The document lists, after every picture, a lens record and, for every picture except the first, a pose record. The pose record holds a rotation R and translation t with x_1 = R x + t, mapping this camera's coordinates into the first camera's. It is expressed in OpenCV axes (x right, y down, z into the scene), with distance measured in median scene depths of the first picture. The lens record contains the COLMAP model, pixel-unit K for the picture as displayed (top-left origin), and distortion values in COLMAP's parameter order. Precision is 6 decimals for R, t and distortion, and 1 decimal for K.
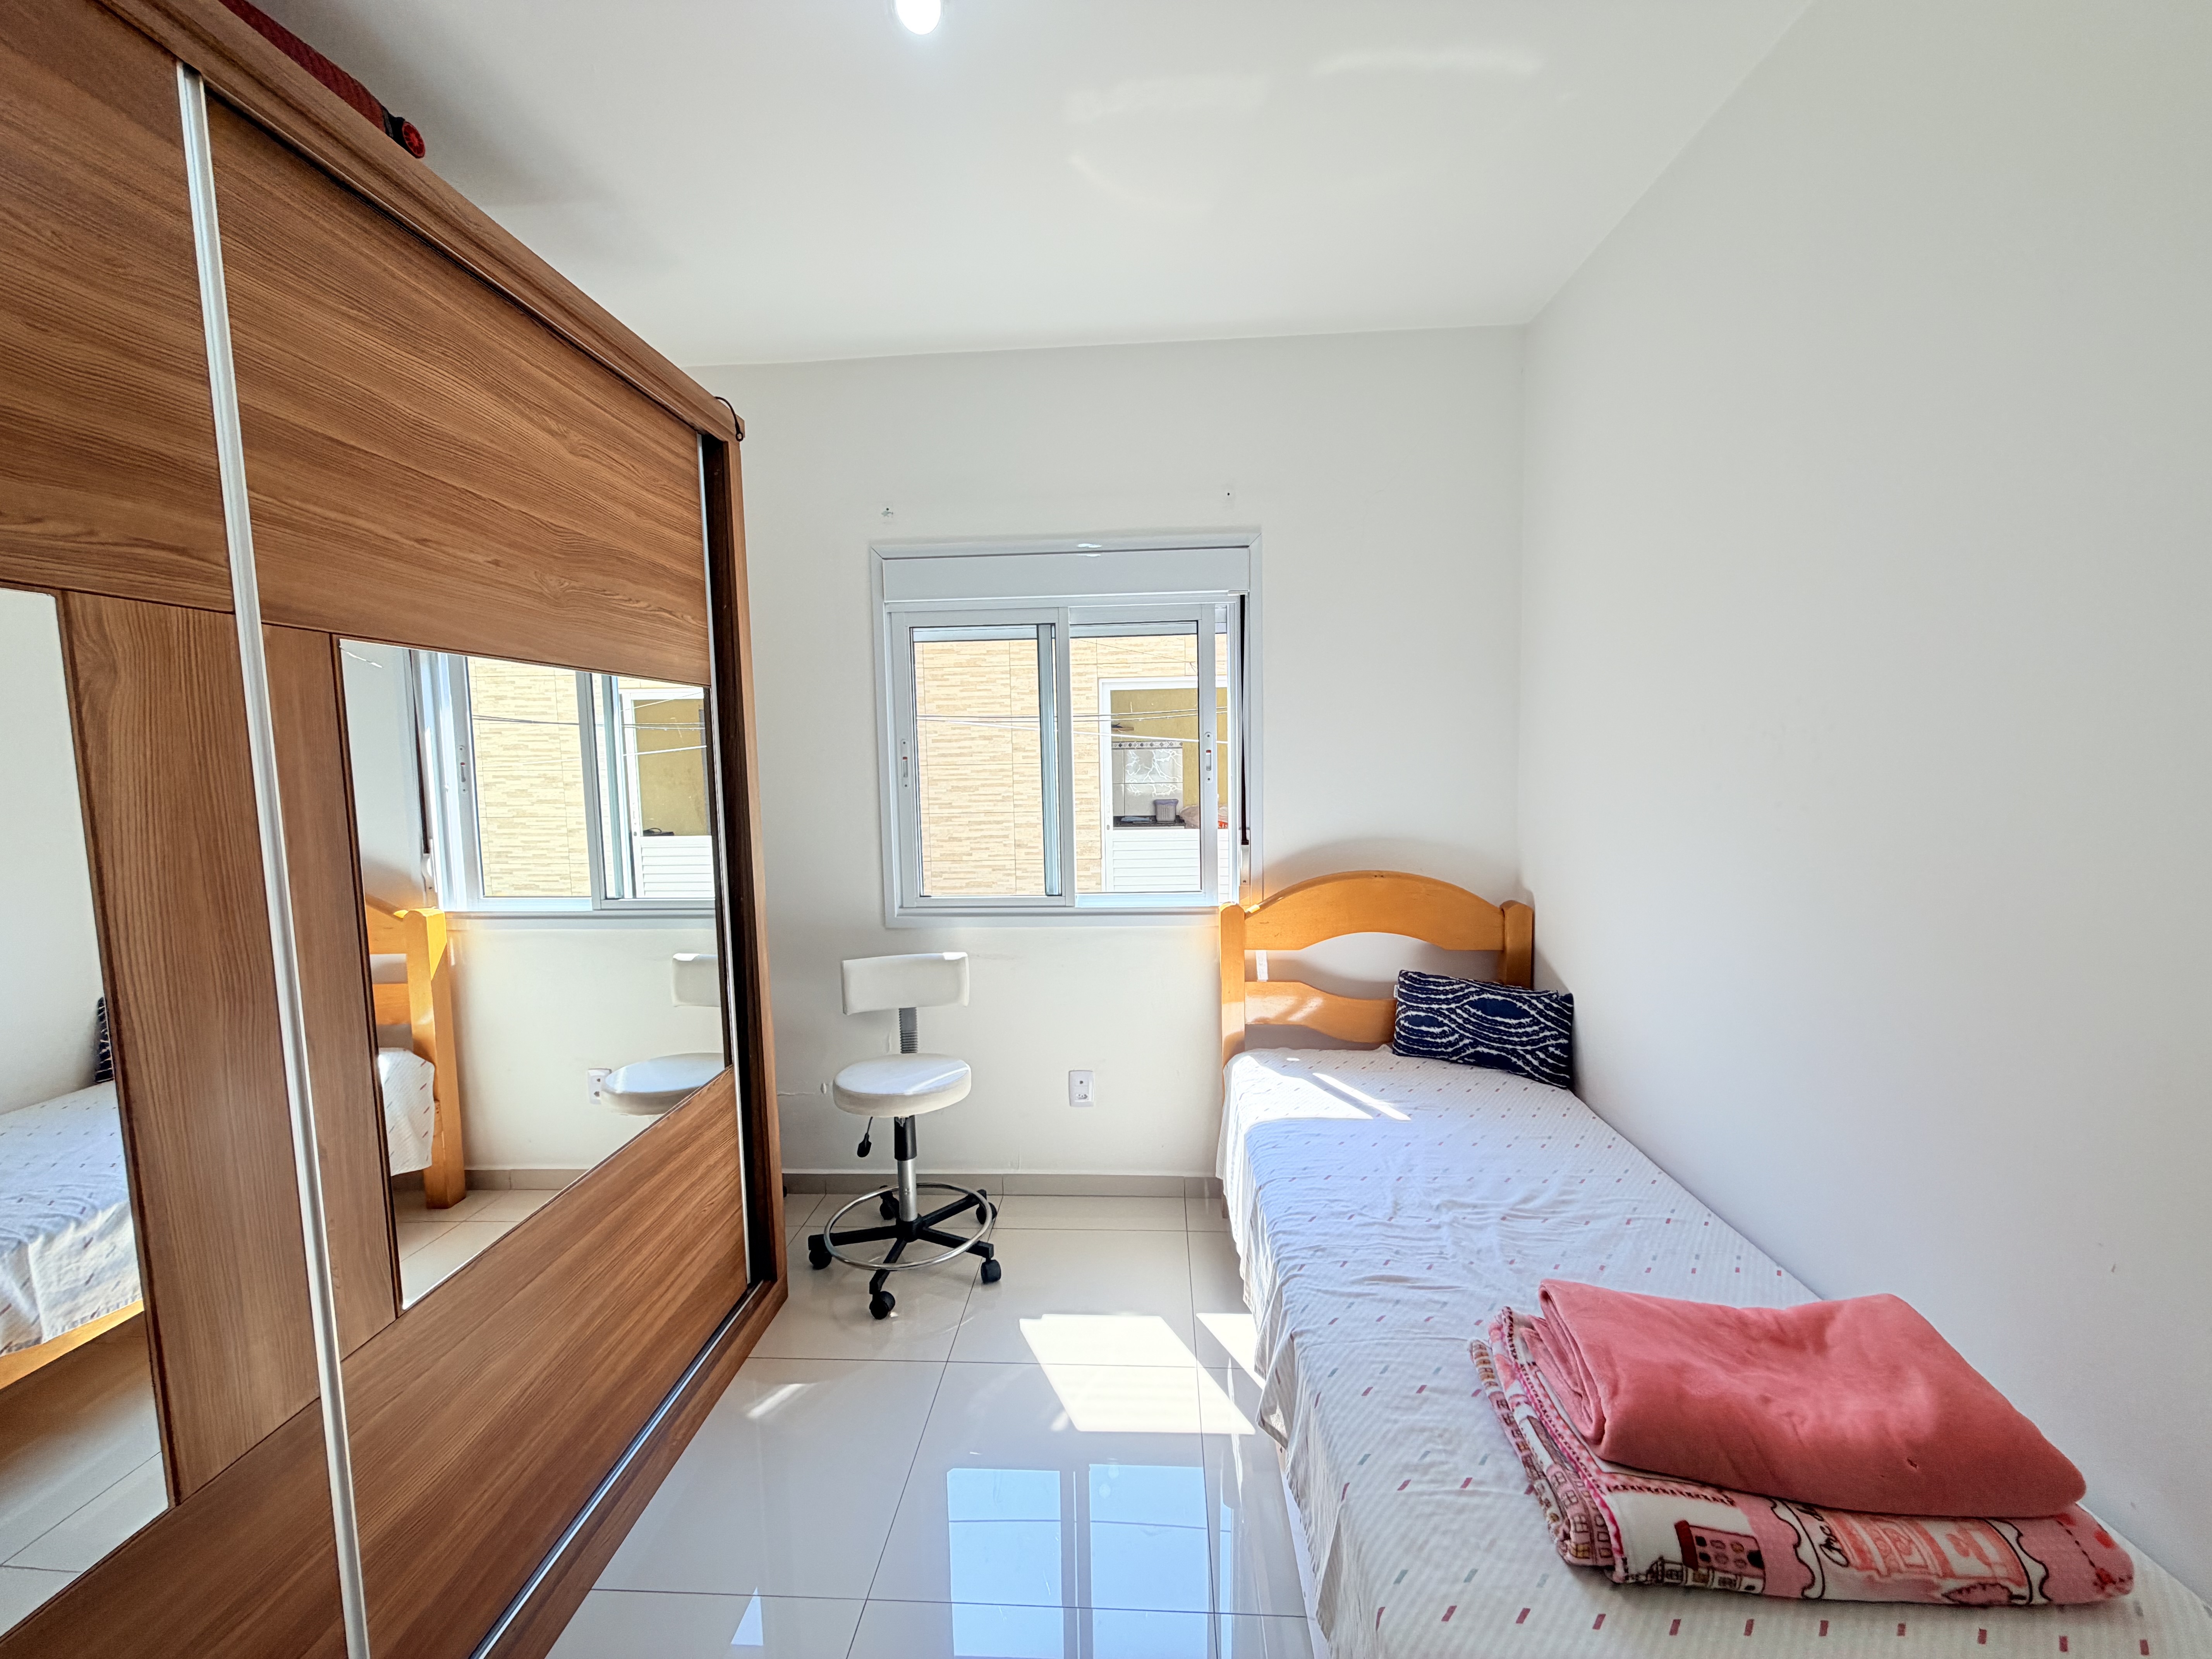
lens RADIAL K [[880.8, 0, 1105.5], [0, 880.8, 836.5], [0, 0, 1]] dist [0.000329, -0.000021]
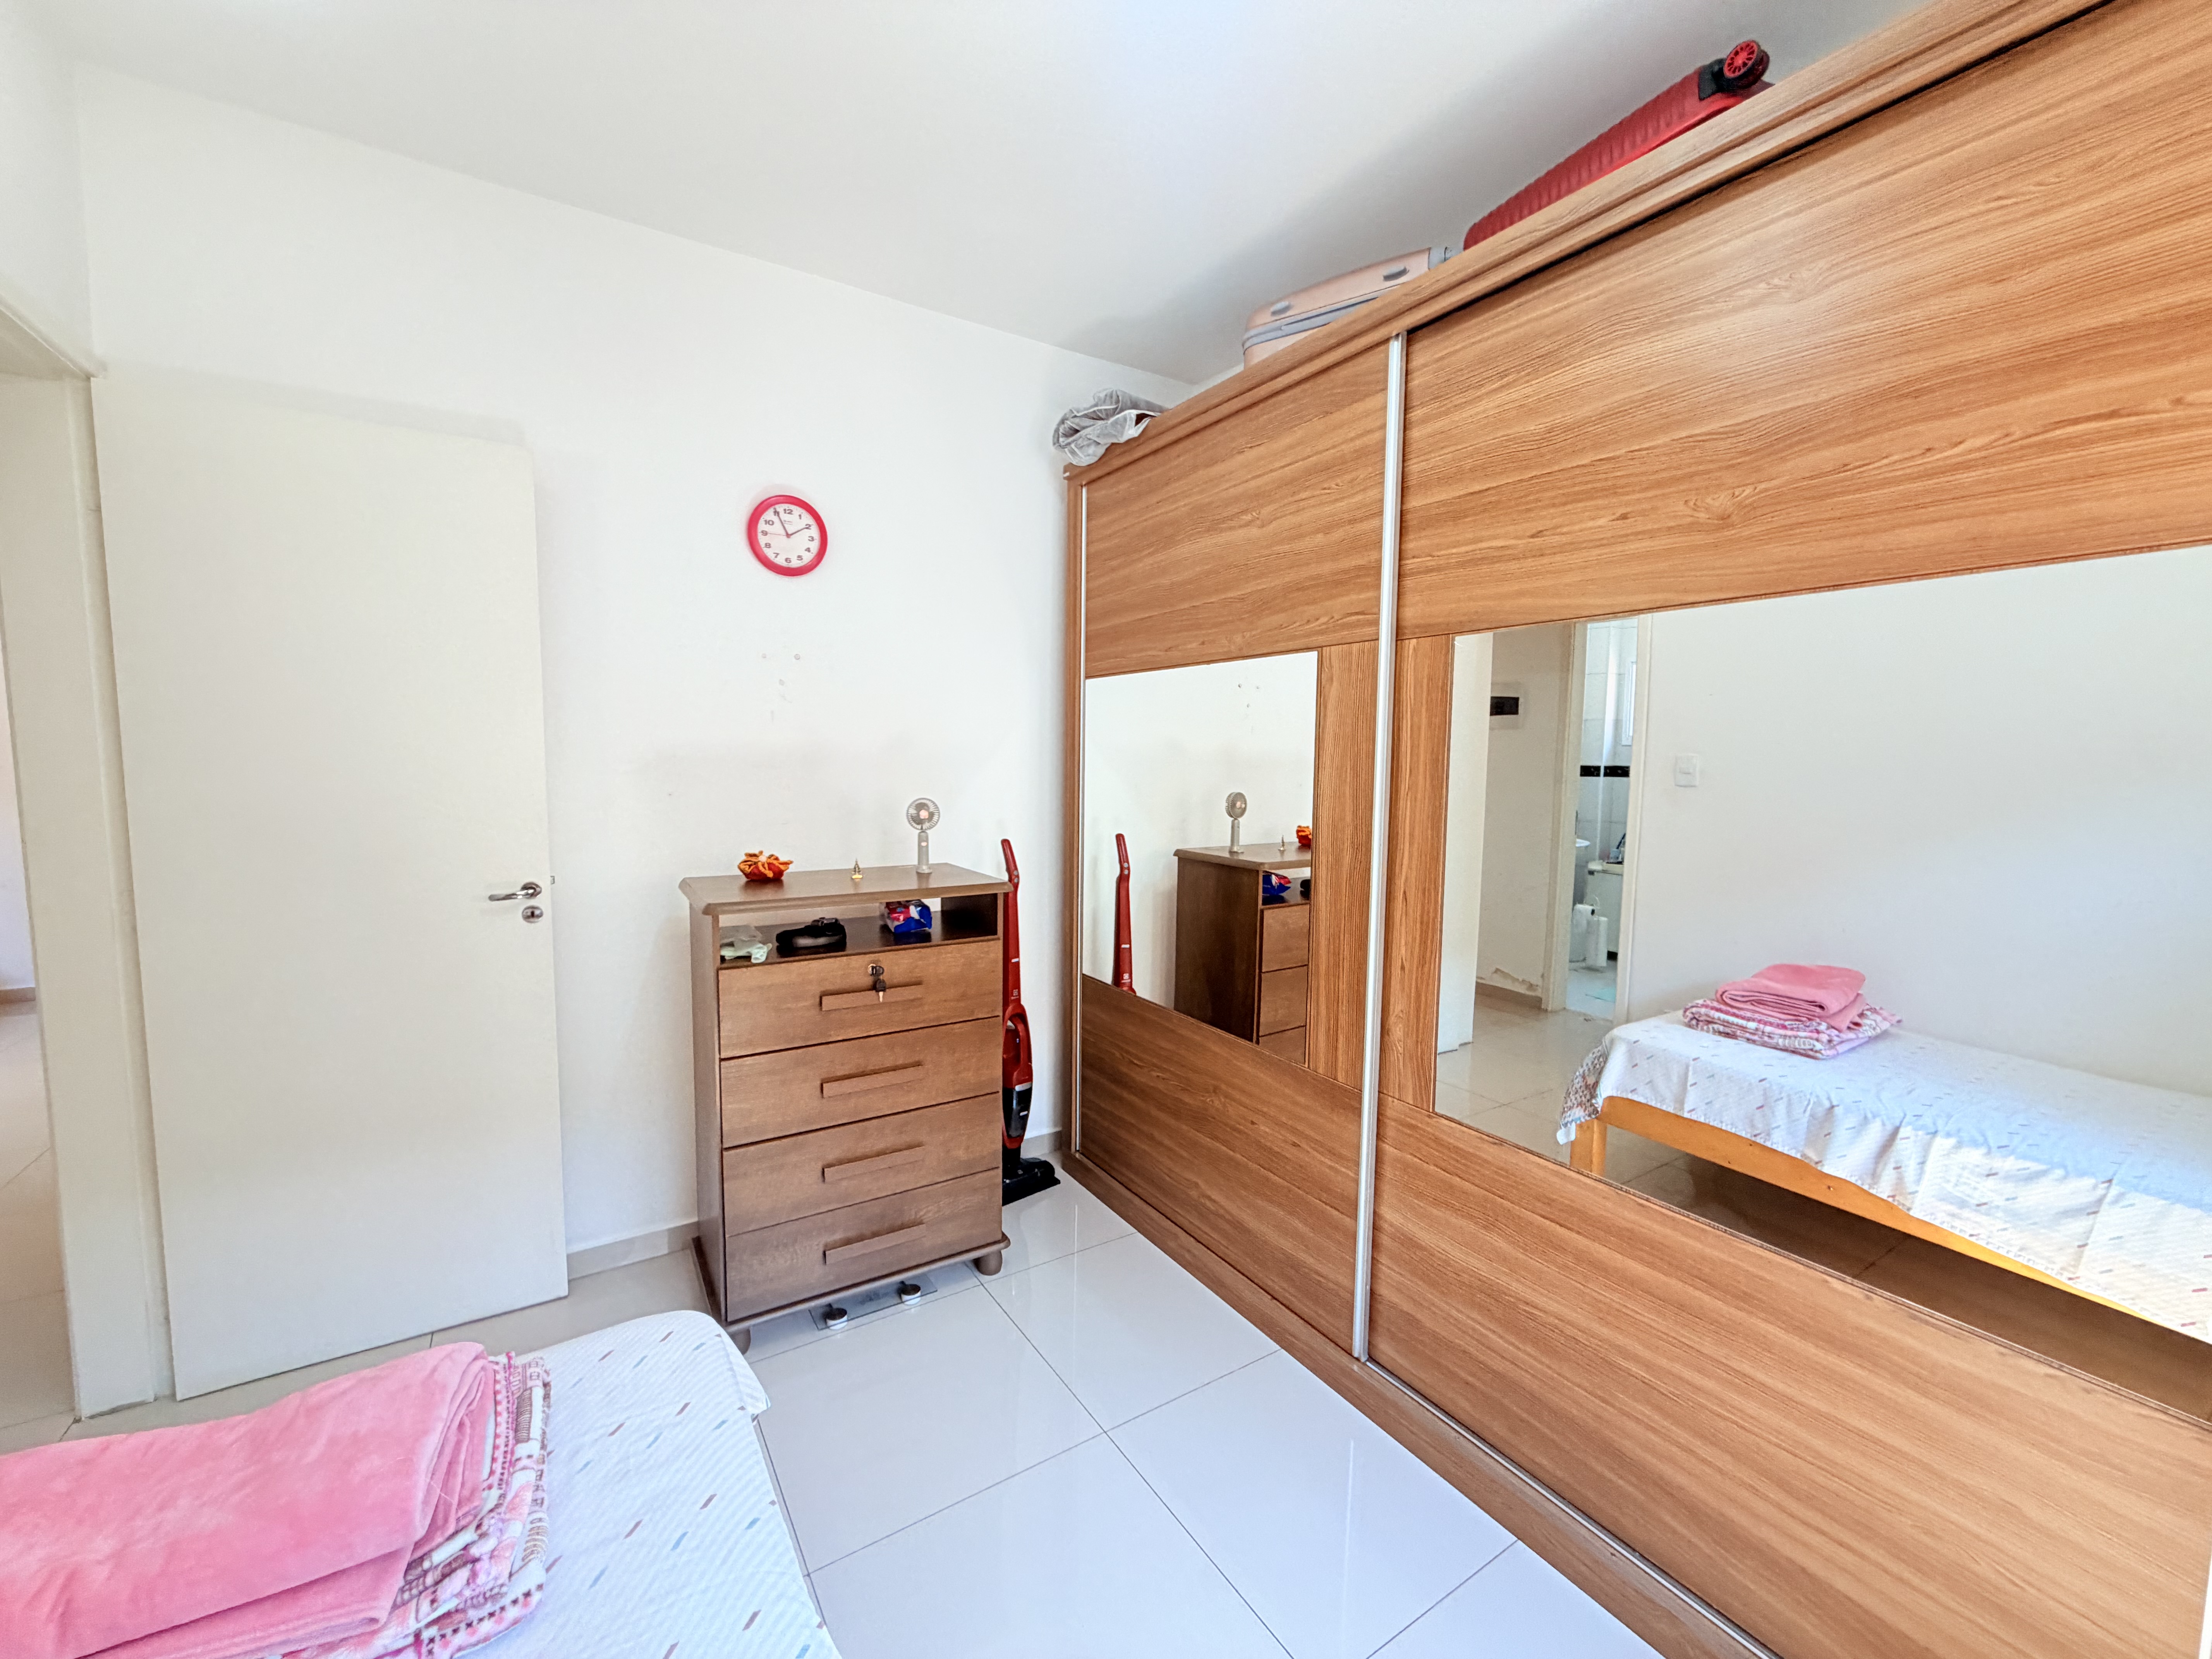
lens RADIAL K [[880.8, 0, 1105.4], [0, 880.8, 794.0], [0, 0, 1]] dist [0.000329, -0.000021]
pose [[-0.815399, 0.058704, -0.575915, 0.409268], [-0.036080, 0.987757, 0.151767, -0.154157], [0.577774, 0.144530, -0.803299, 1.715580]]
